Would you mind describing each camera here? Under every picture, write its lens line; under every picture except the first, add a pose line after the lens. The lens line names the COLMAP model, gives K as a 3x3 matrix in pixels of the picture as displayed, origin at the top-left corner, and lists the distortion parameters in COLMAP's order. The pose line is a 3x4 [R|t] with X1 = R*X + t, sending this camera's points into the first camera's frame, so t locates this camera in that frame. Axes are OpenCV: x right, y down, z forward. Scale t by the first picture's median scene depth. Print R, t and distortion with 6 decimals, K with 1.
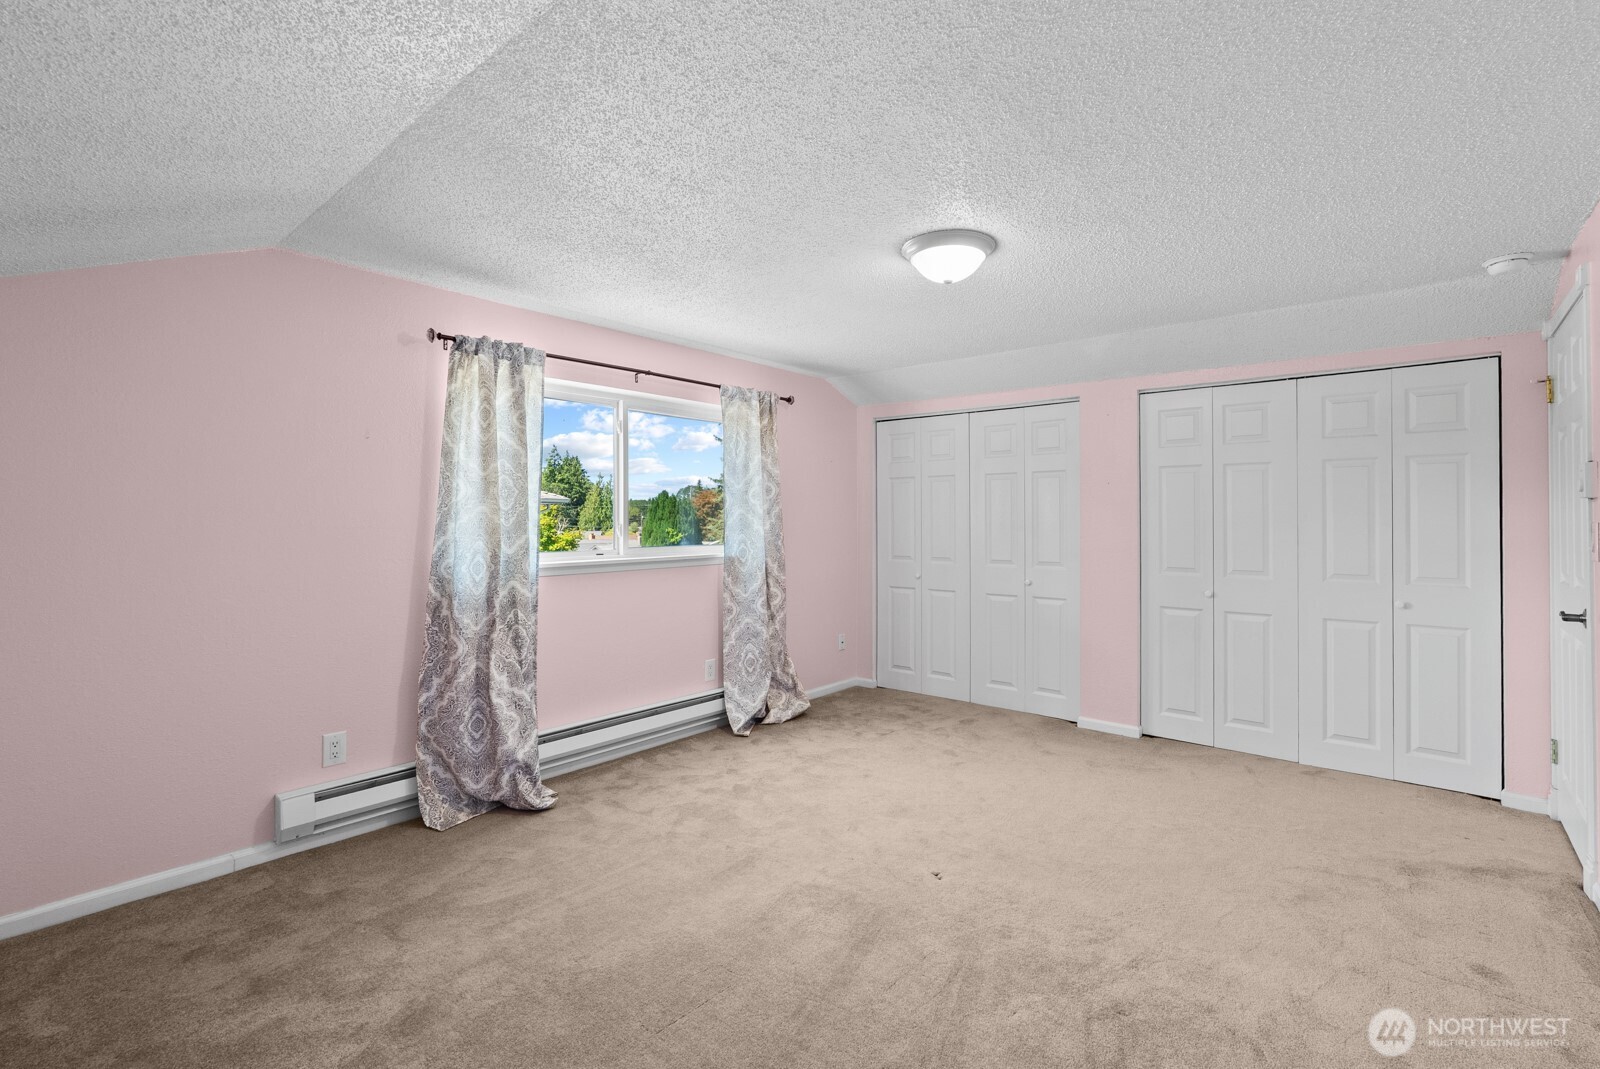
lens RADIAL K [[704.4, 0, 805.3], [0, 704.4, 535.7], [0, 0, 1]] dist [-0.002052, -0.000102]
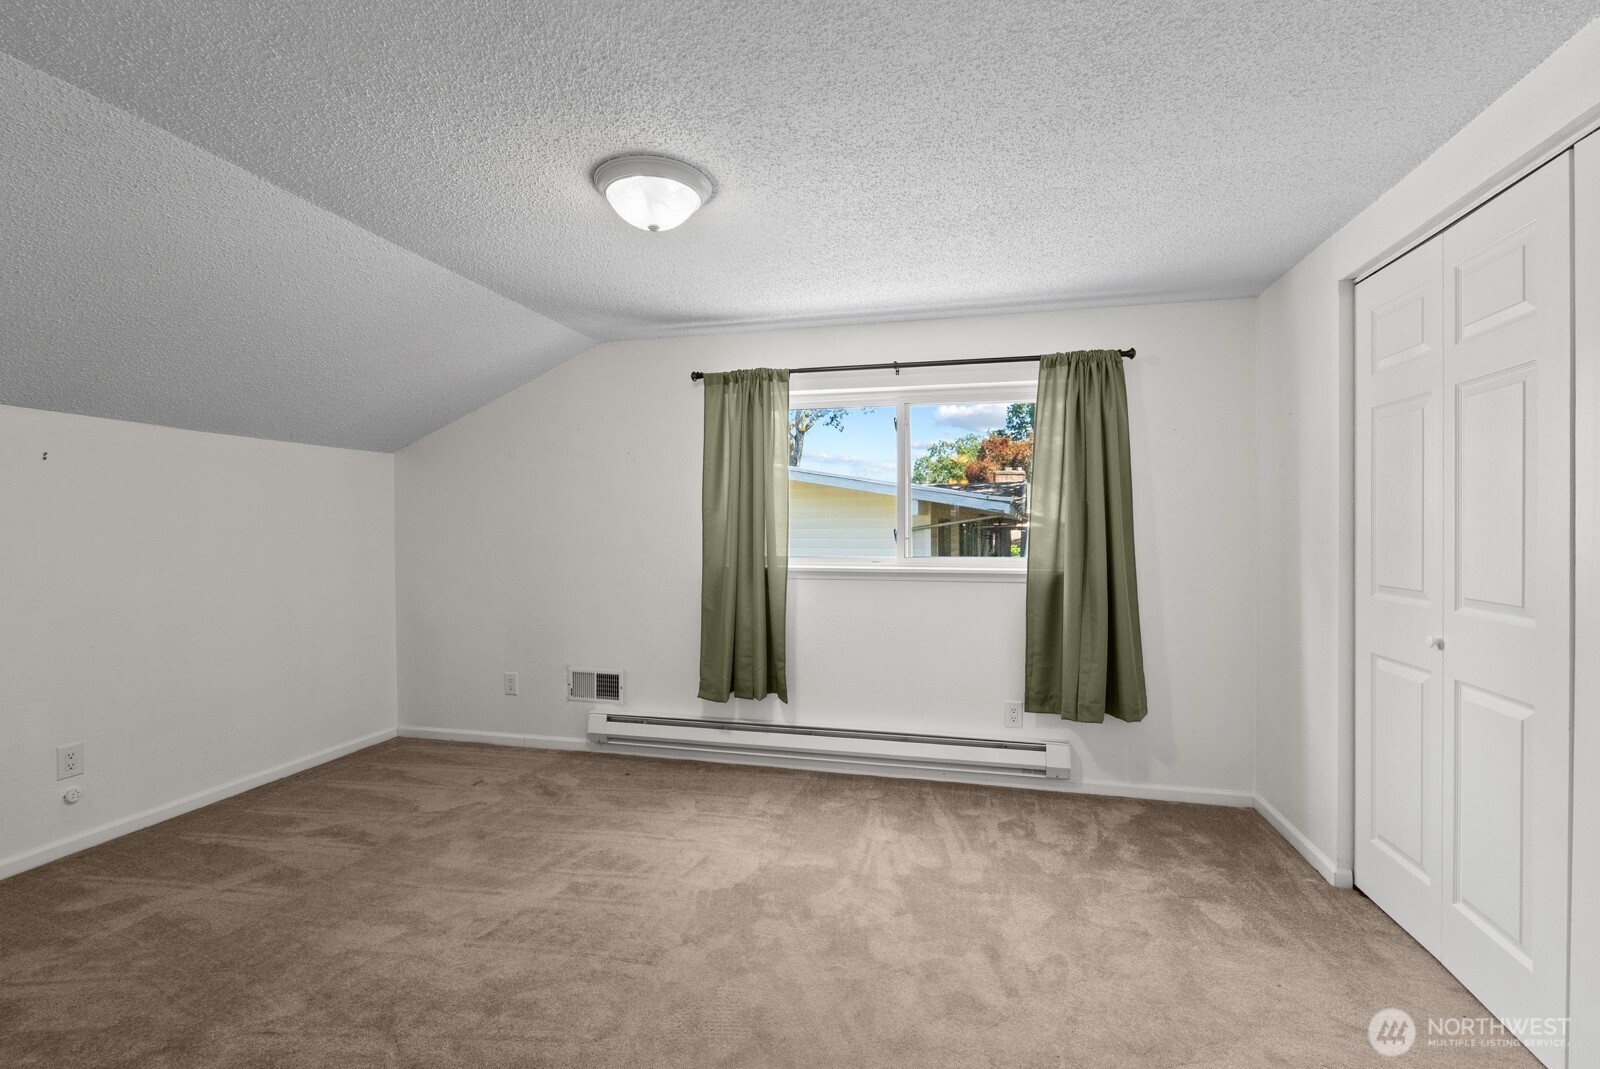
lens RADIAL K [[704.4, 0, 805.3], [0, 704.4, 535.7], [0, 0, 1]] dist [-0.002052, -0.000102]
pose [[0.462141, 0.020122, -0.886578, 0.635310], [-0.022319, 0.999690, 0.011055, -0.021341], [0.886526, 0.014679, 0.462447, 0.575526]]
